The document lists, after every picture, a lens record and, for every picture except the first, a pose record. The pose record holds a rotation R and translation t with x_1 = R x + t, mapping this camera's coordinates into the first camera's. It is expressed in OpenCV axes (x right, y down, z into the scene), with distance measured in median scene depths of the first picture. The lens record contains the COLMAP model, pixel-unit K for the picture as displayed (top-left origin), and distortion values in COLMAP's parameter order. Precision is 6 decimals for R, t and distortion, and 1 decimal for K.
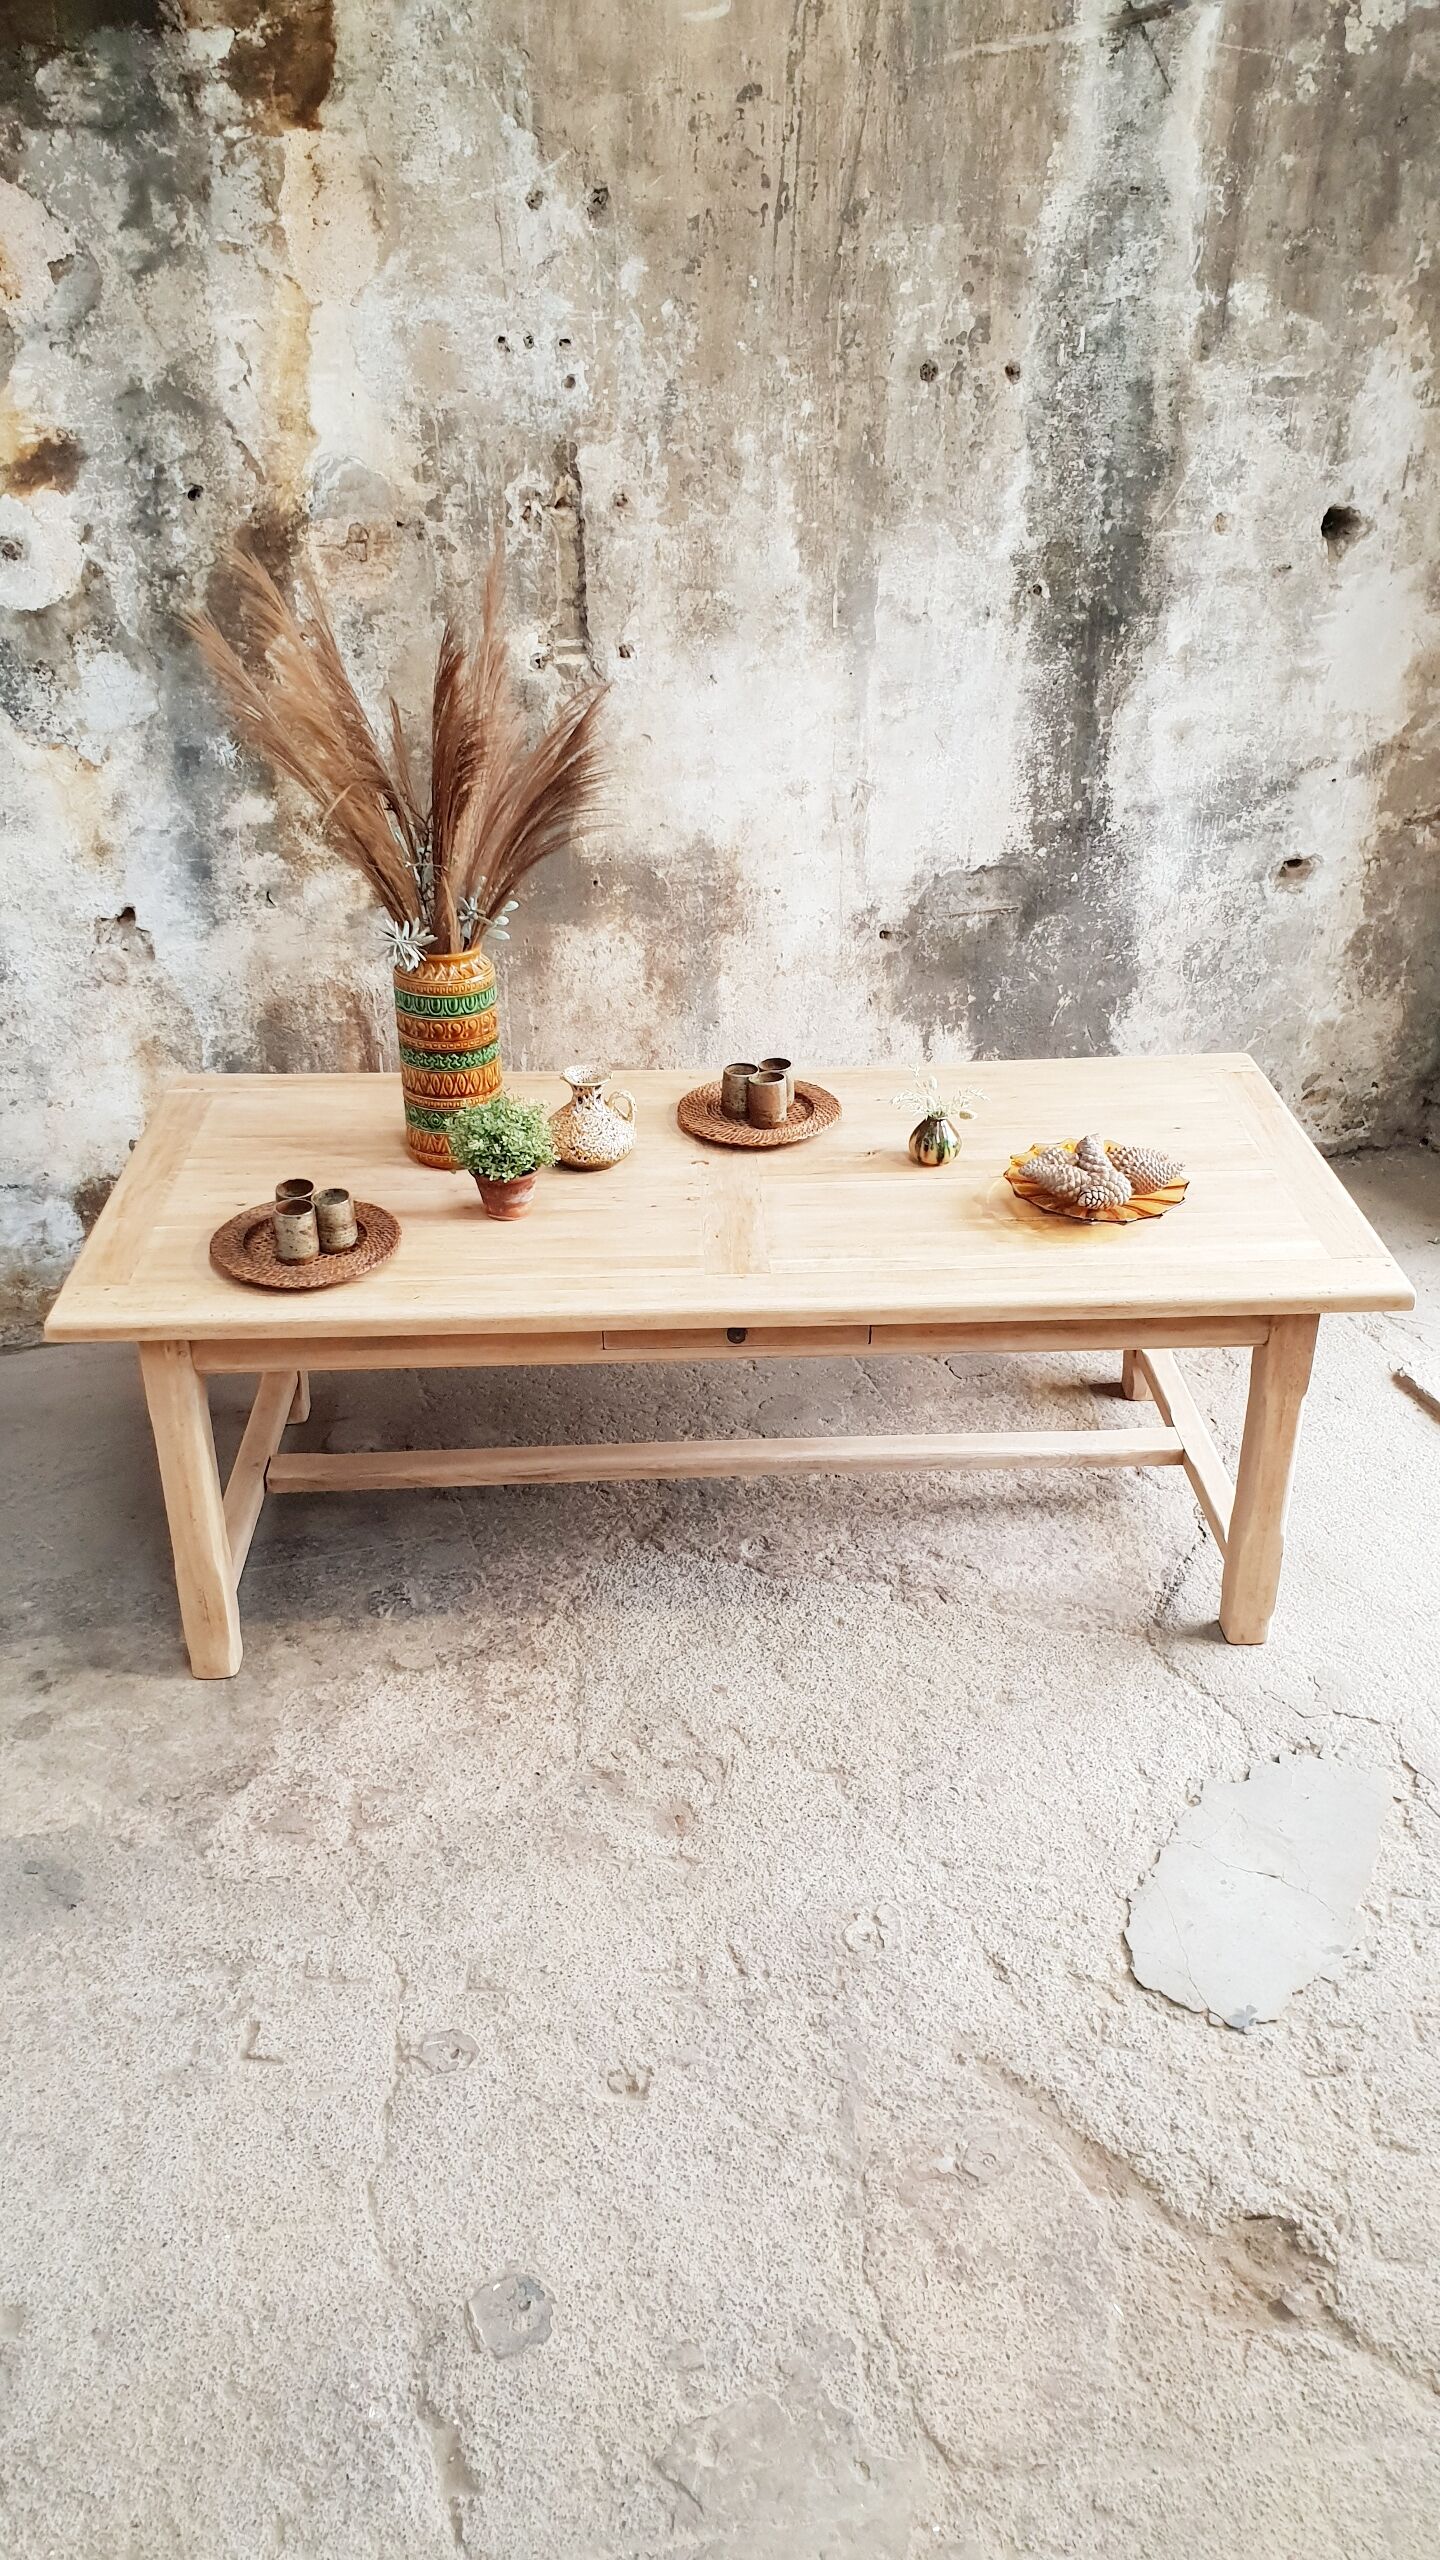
lens RADIAL K [[2005.5, 0, 745.3], [0, 2005.5, 1271.7], [0, 0, 1]] dist [-0.001739, 0.019464]
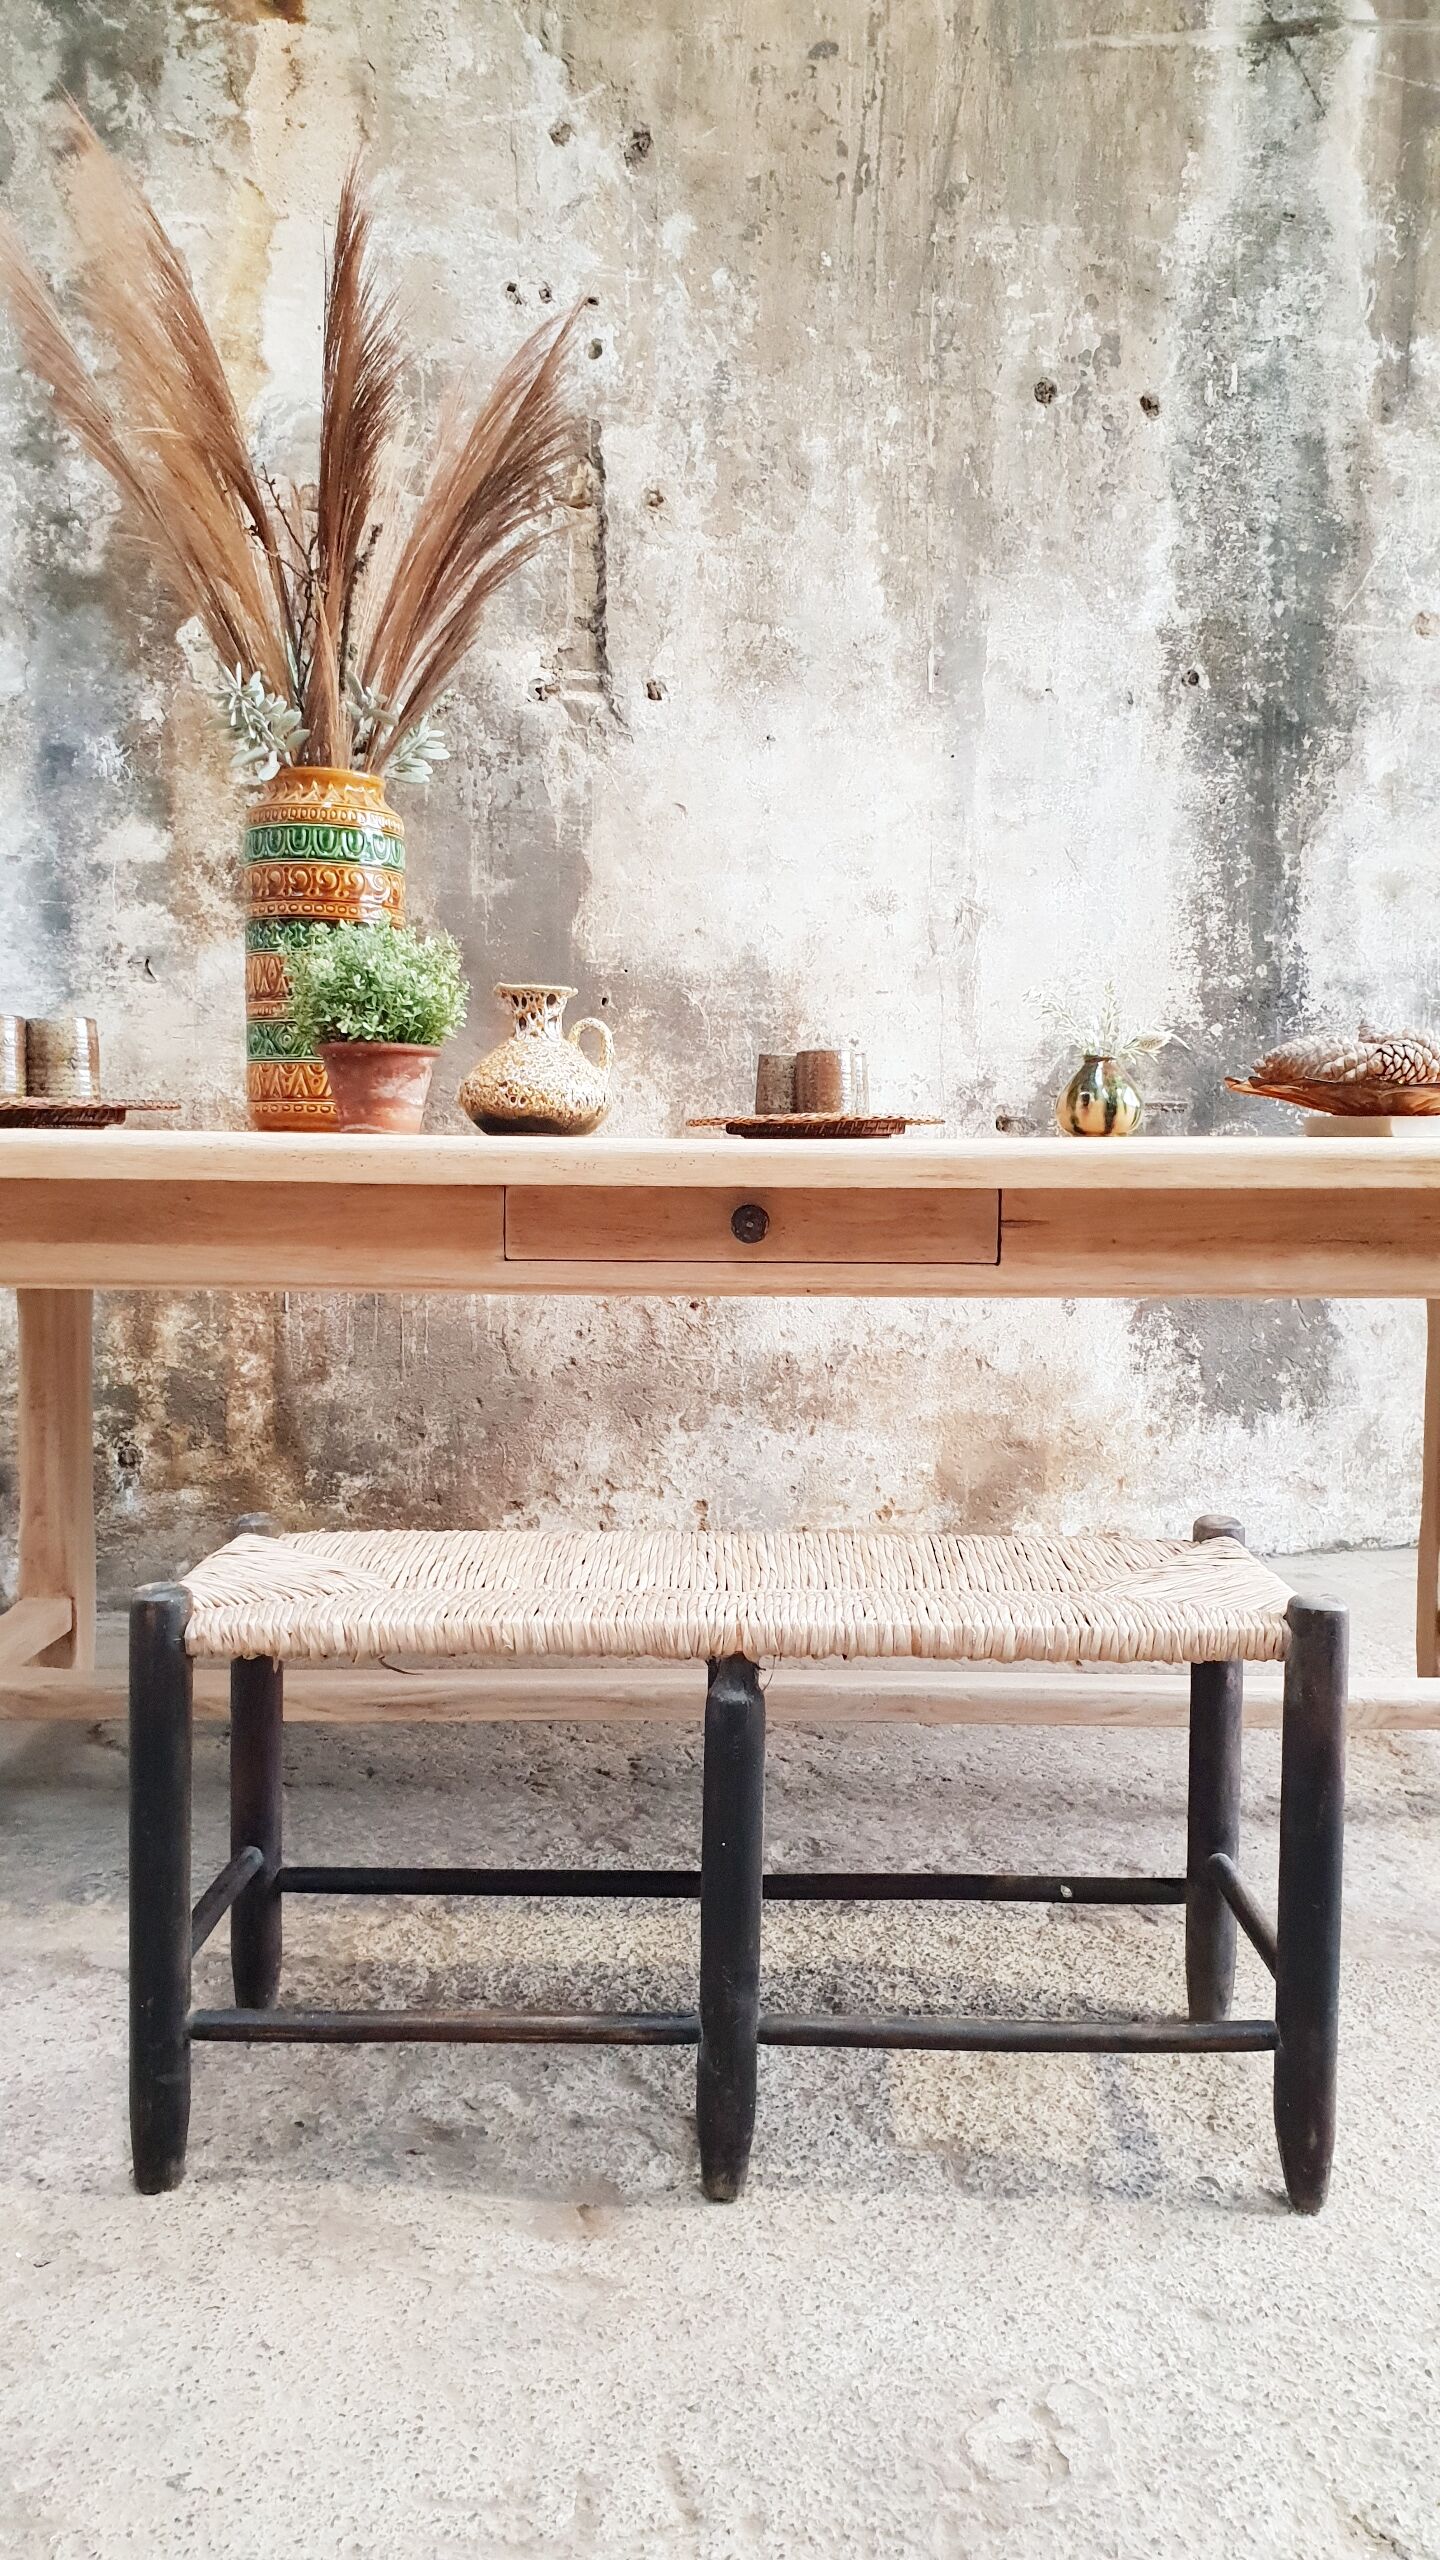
lens RADIAL K [[2005.5, 0, 735.4], [0, 2005.5, 1288.4], [0, 0, 1]] dist [-0.001739, 0.019464]
pose [[0.998075, 0.008879, -0.061382, 0.019560], [-0.033337, 0.911372, -0.410232, 0.210235], [0.052299, 0.411489, 0.909913, 0.401681]]
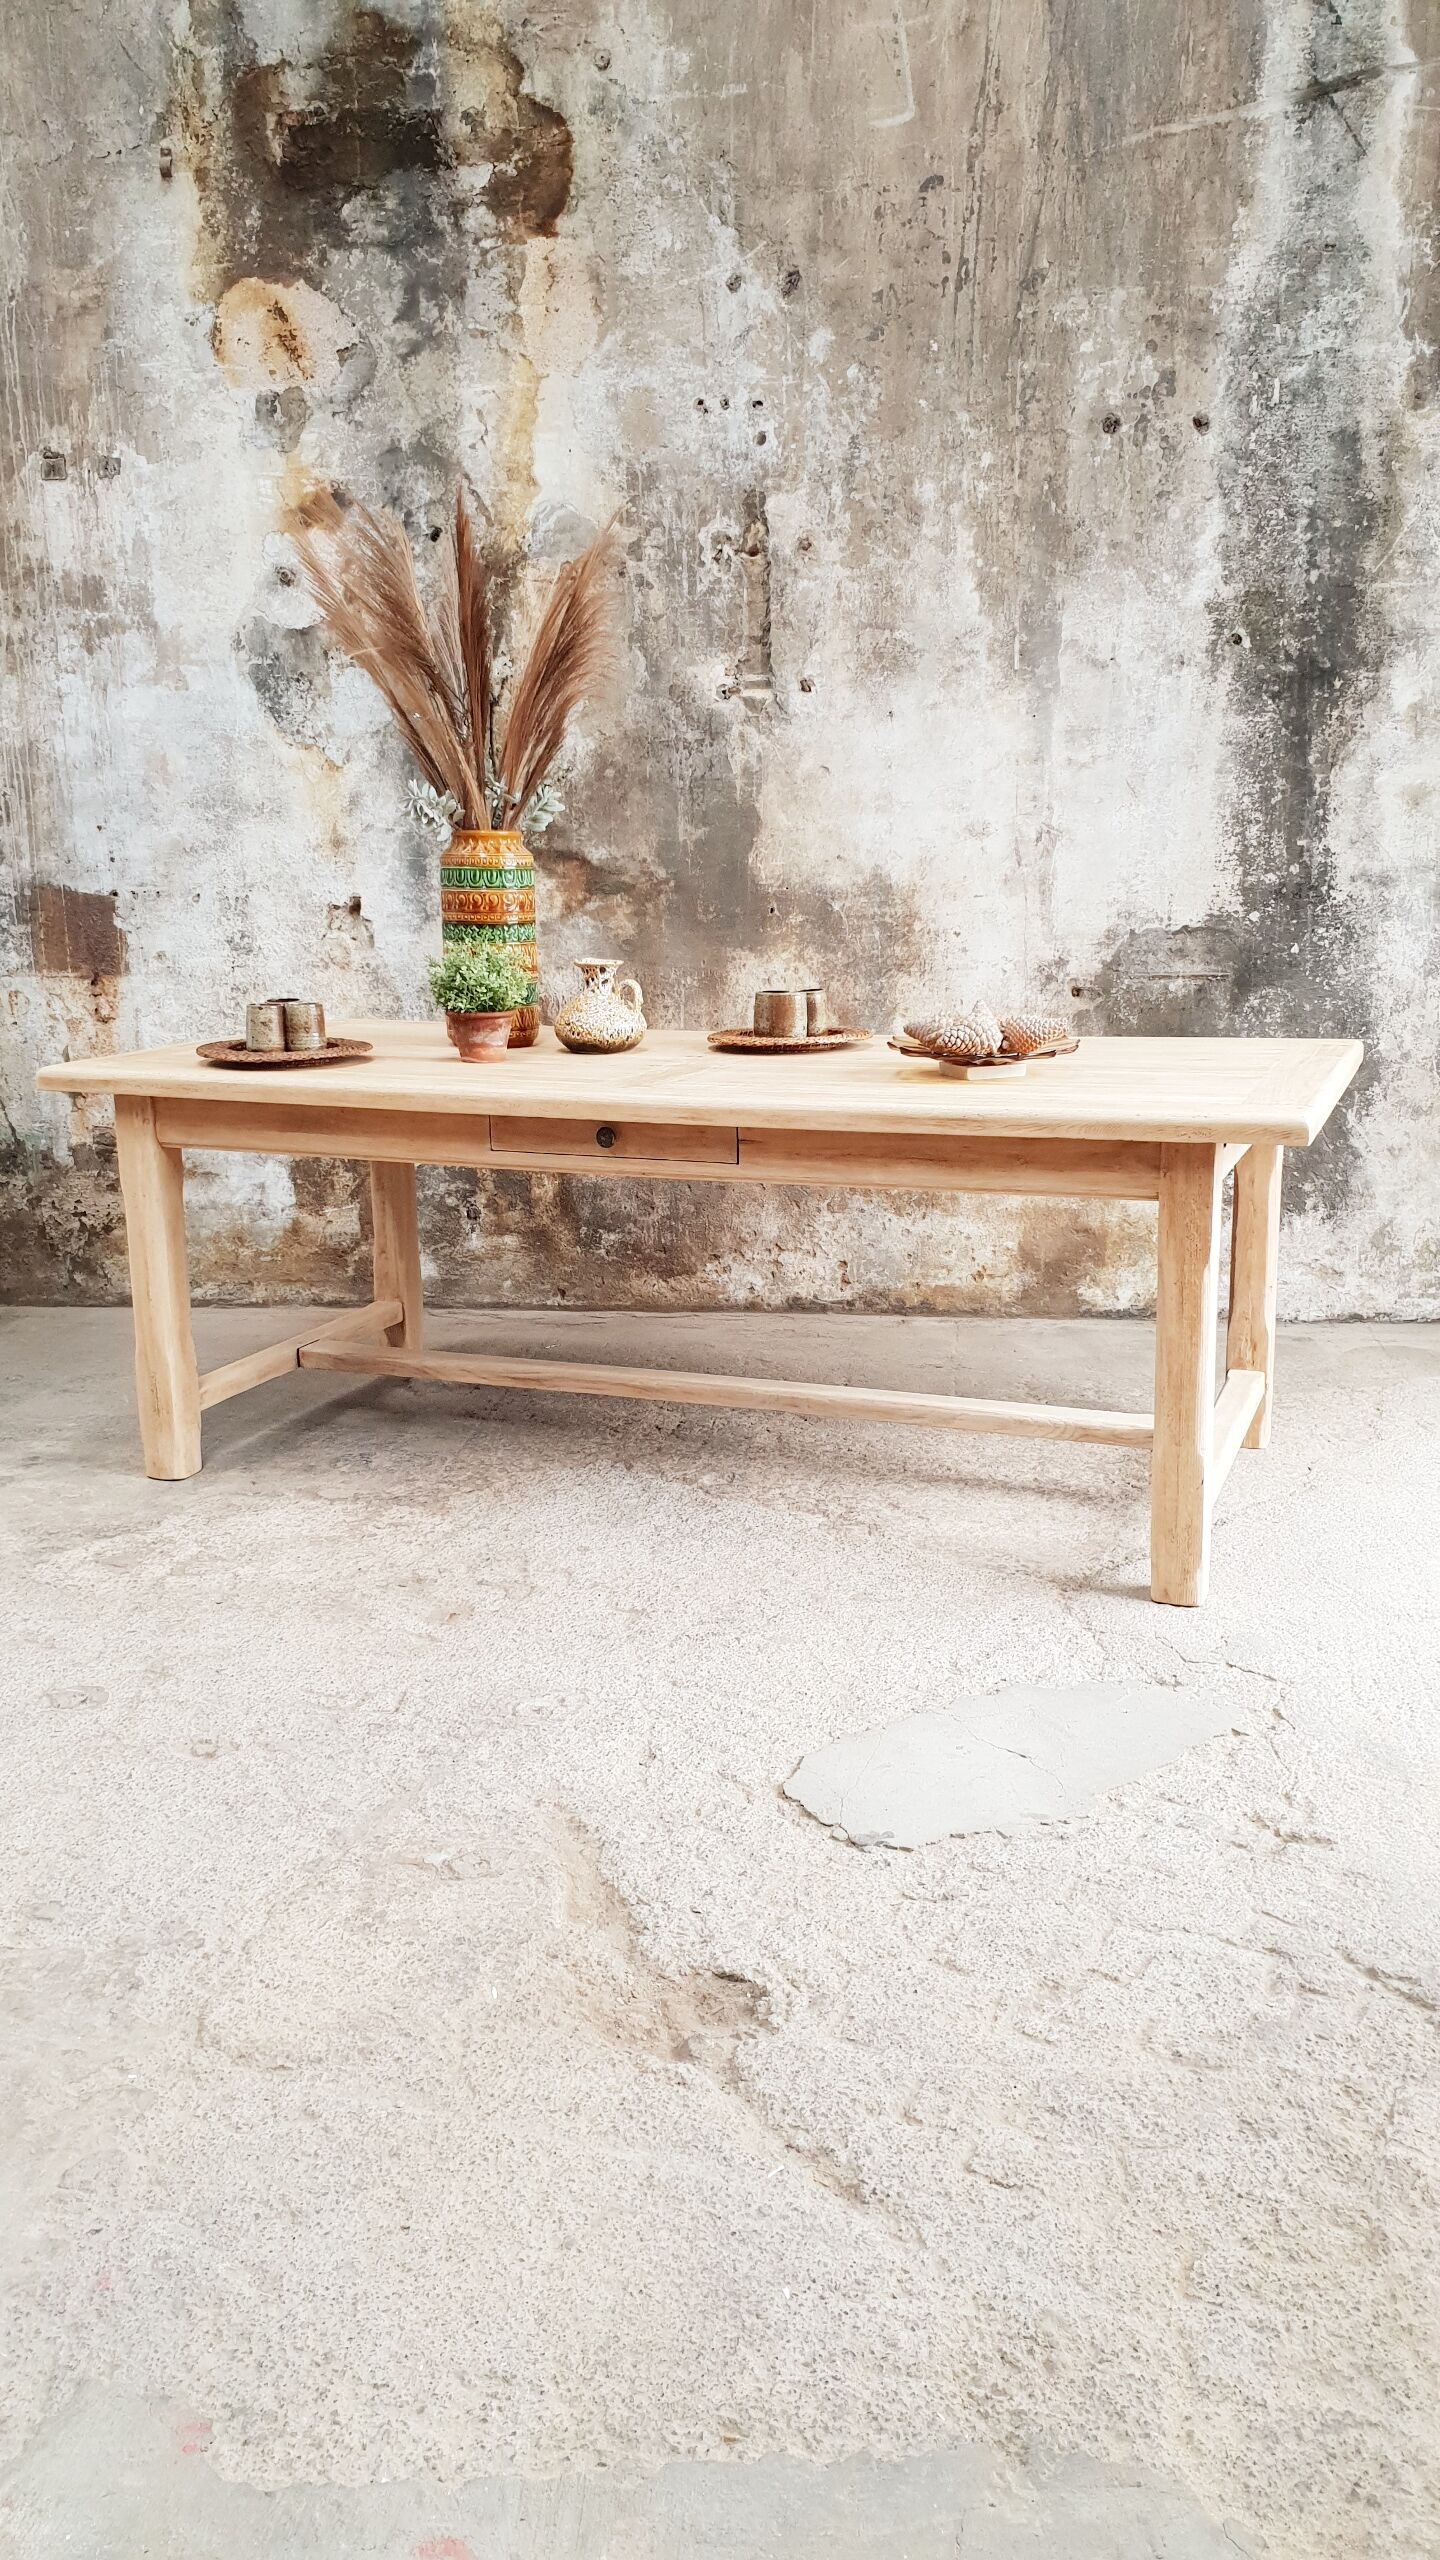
lens RADIAL K [[2005.5, 0, 732.2], [0, 2005.5, 1279.9], [0, 0, 1]] dist [-0.001739, 0.019464]
pose [[0.912922, 0.076603, -0.400880, 0.356920], [-0.181755, 0.955759, -0.231277, 0.248098], [0.365428, 0.284000, 0.886457, 0.128825]]
